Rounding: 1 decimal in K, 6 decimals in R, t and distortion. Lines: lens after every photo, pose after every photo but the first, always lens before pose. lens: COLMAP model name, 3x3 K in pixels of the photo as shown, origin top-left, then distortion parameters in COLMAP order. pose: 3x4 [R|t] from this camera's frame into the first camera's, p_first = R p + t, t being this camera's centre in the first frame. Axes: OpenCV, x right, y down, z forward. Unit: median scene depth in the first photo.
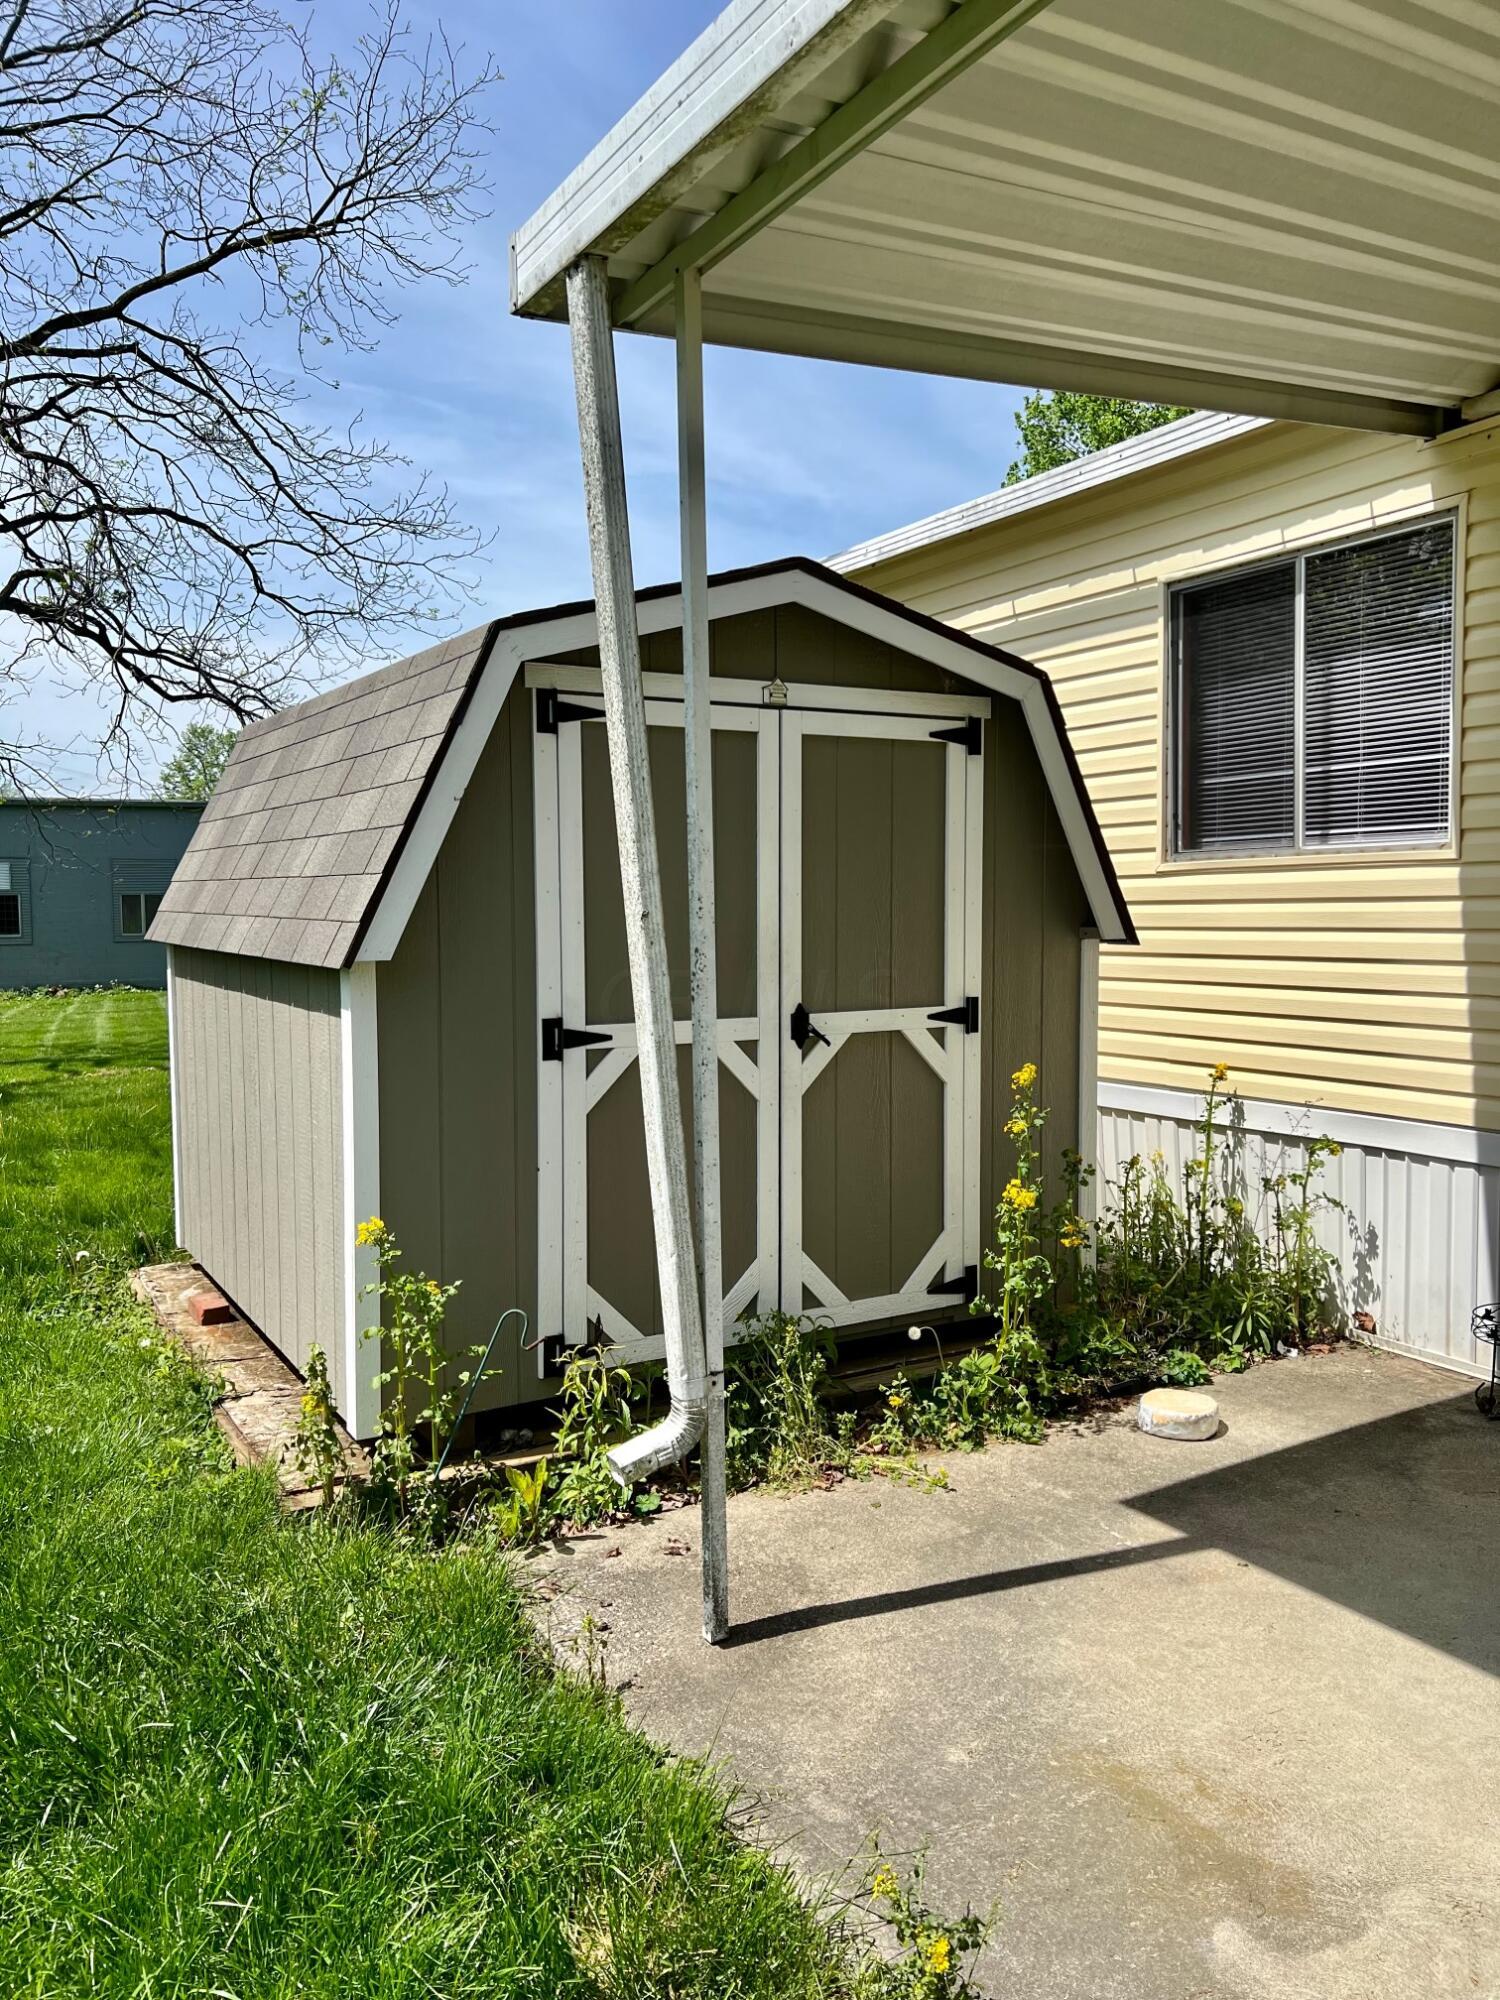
lens RADIAL K [[1498.2, 0, 750.0], [0, 1498.2, 1000.0], [0, 0, 1]] dist [0.070955, -0.081153]
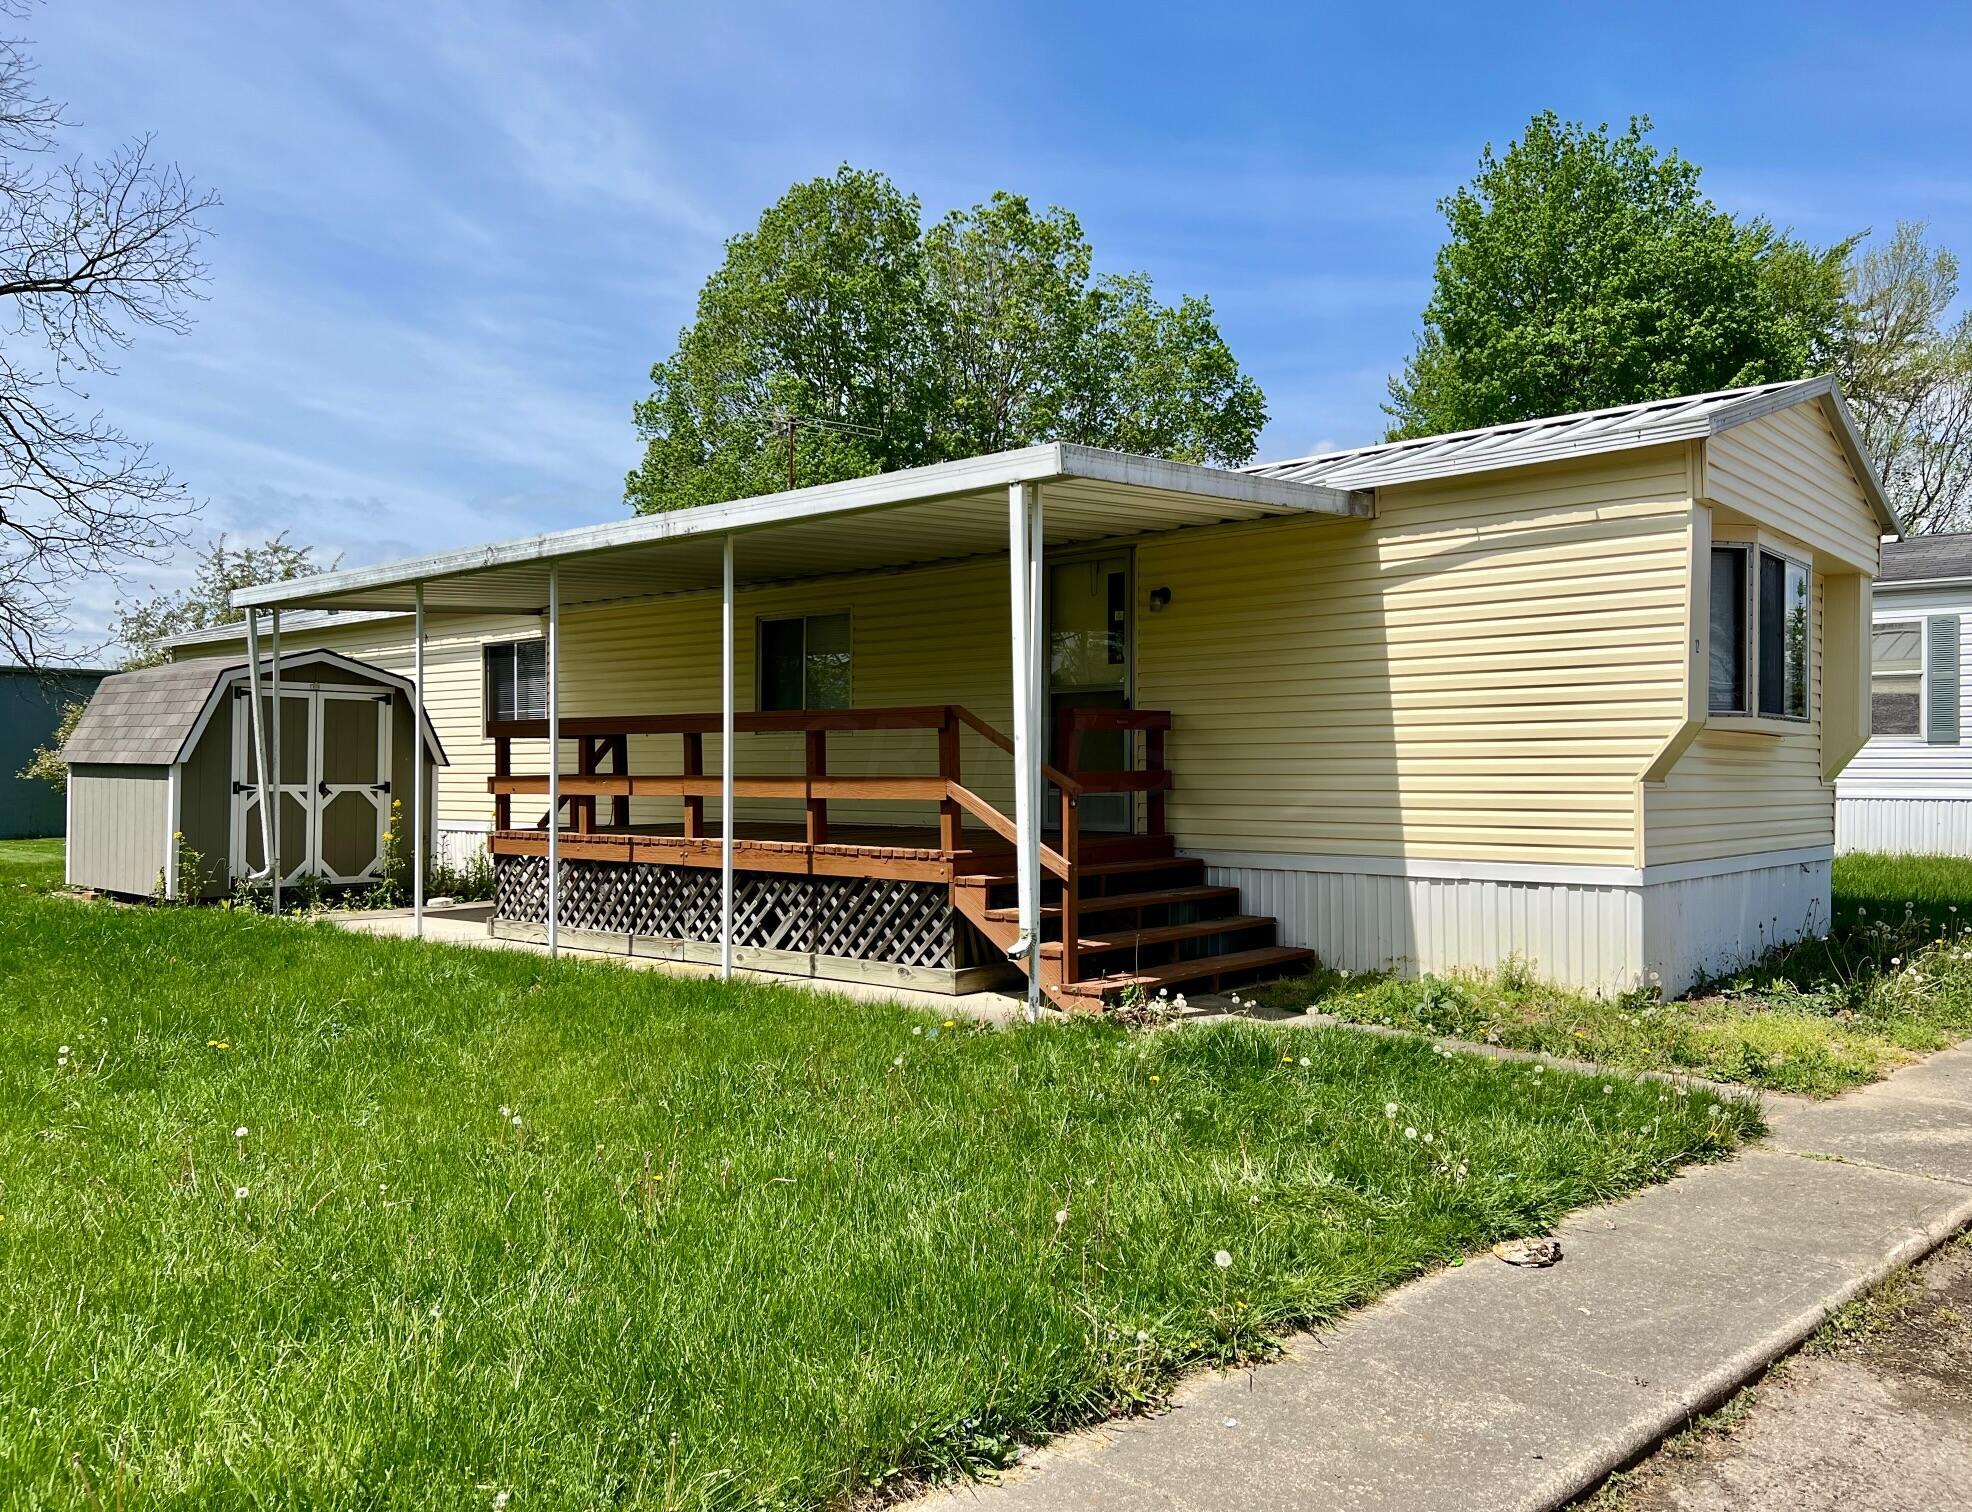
lens RADIAL K [[1512.2, 0, 986.0], [0, 1512.2, 756.0], [0, 0, 1]] dist [0.030819, 0.001892]
pose [[0.949004, 0.018896, 0.314699, 0.359379], [0.006422, 0.996836, -0.079220, 0.218494], [-0.315200, 0.077201, 0.945880, -2.566236]]
